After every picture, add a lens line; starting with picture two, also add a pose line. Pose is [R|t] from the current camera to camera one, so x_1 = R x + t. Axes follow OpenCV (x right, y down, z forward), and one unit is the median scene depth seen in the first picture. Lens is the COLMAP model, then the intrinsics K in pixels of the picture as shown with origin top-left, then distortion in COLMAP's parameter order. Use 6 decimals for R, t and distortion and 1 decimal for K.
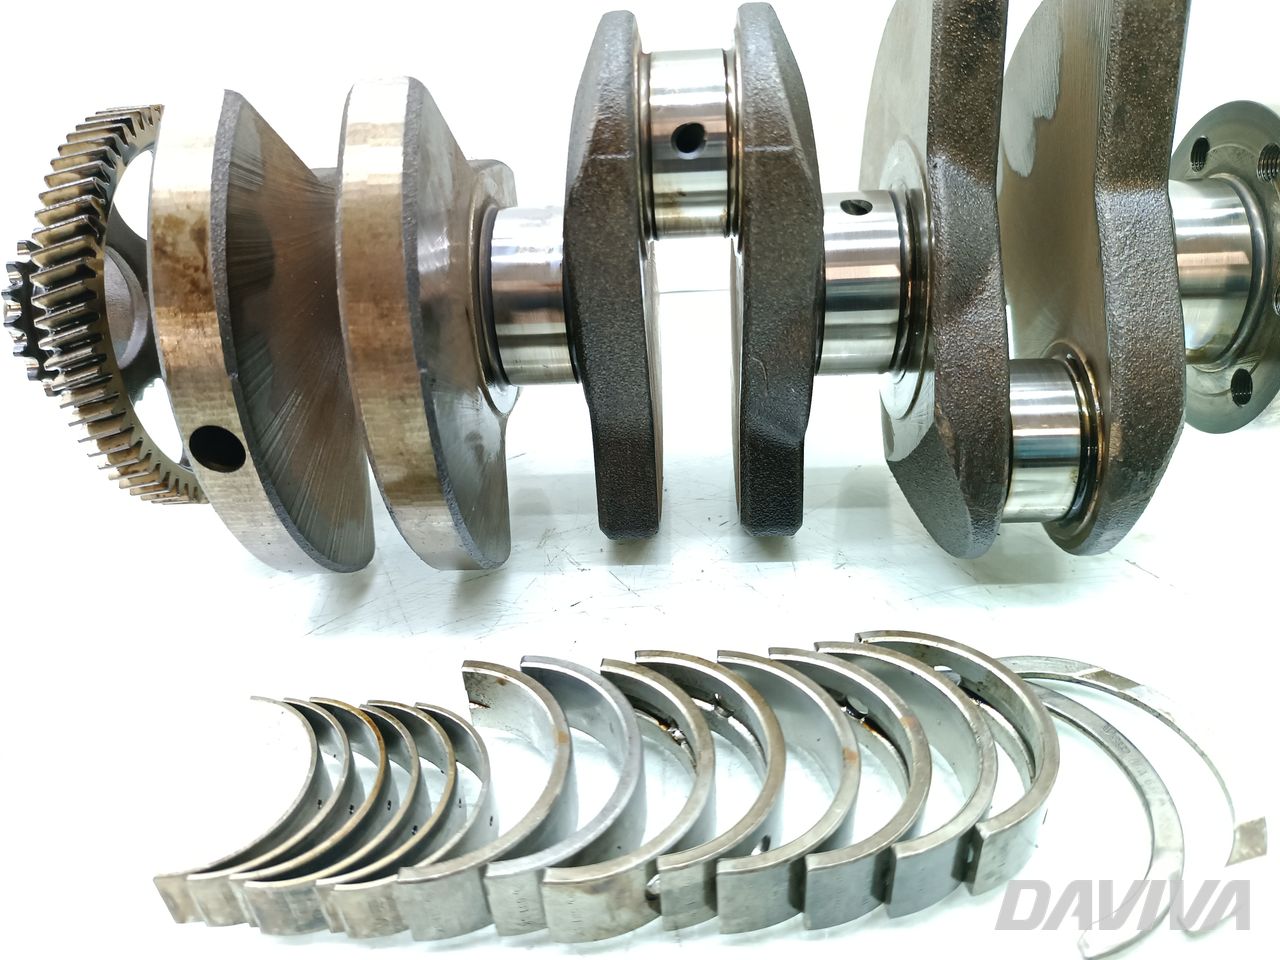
lens RADIAL K [[1022.1, 0, 640.0], [0, 1022.1, 480.0], [0, 0, 1]] dist [-0.067426, 0.015518]
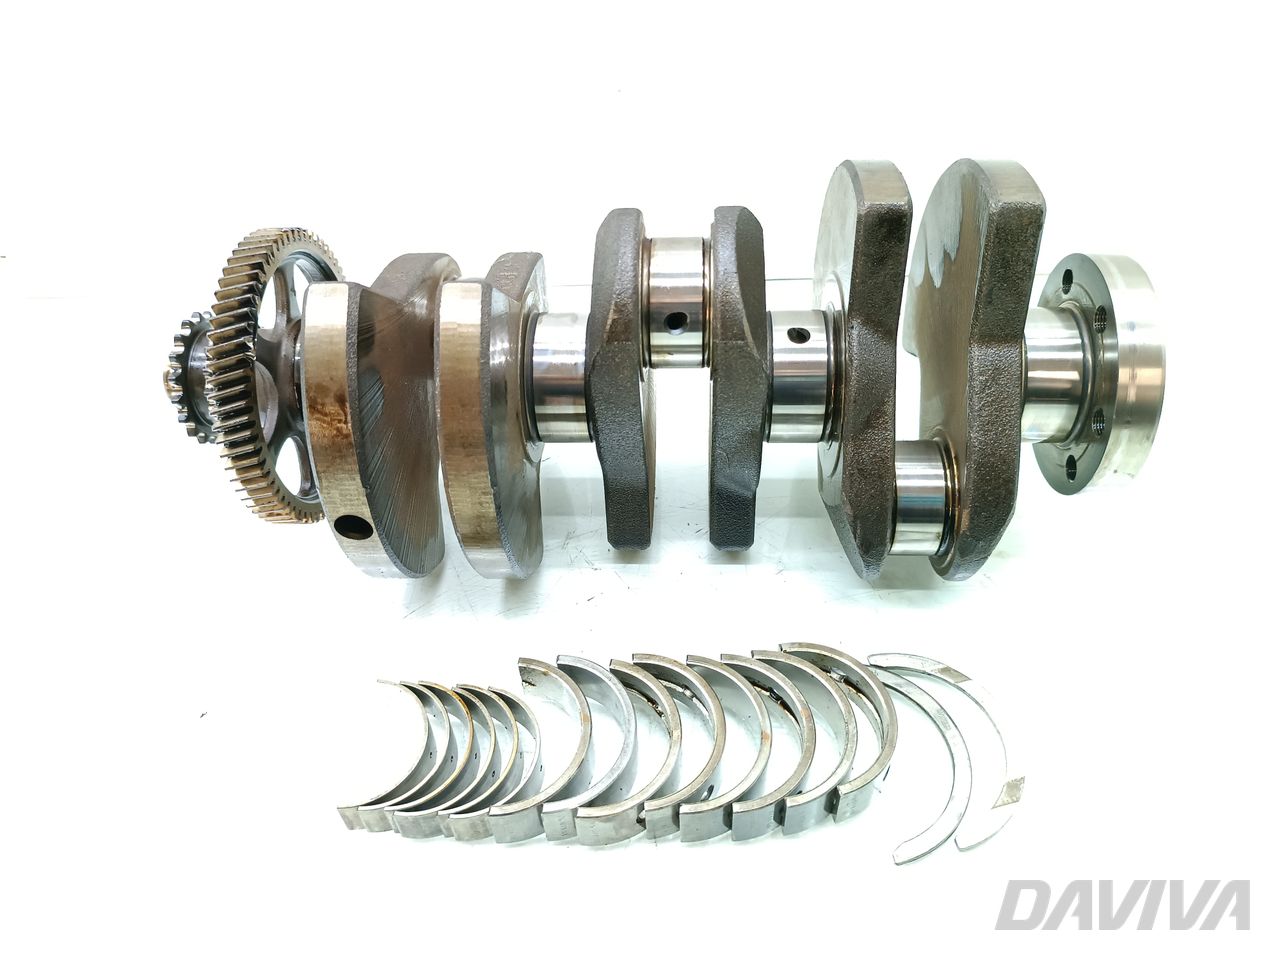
lens RADIAL K [[1022.1, 0, 640.0], [0, 1022.1, 480.0], [0, 0, 1]] dist [-0.067426, 0.015518]
pose [[0.999888, 0.014522, 0.003566, -0.002906], [-0.014934, 0.982014, 0.188217, -0.376451], [-0.000768, -0.188249, 0.982121, -0.442347]]
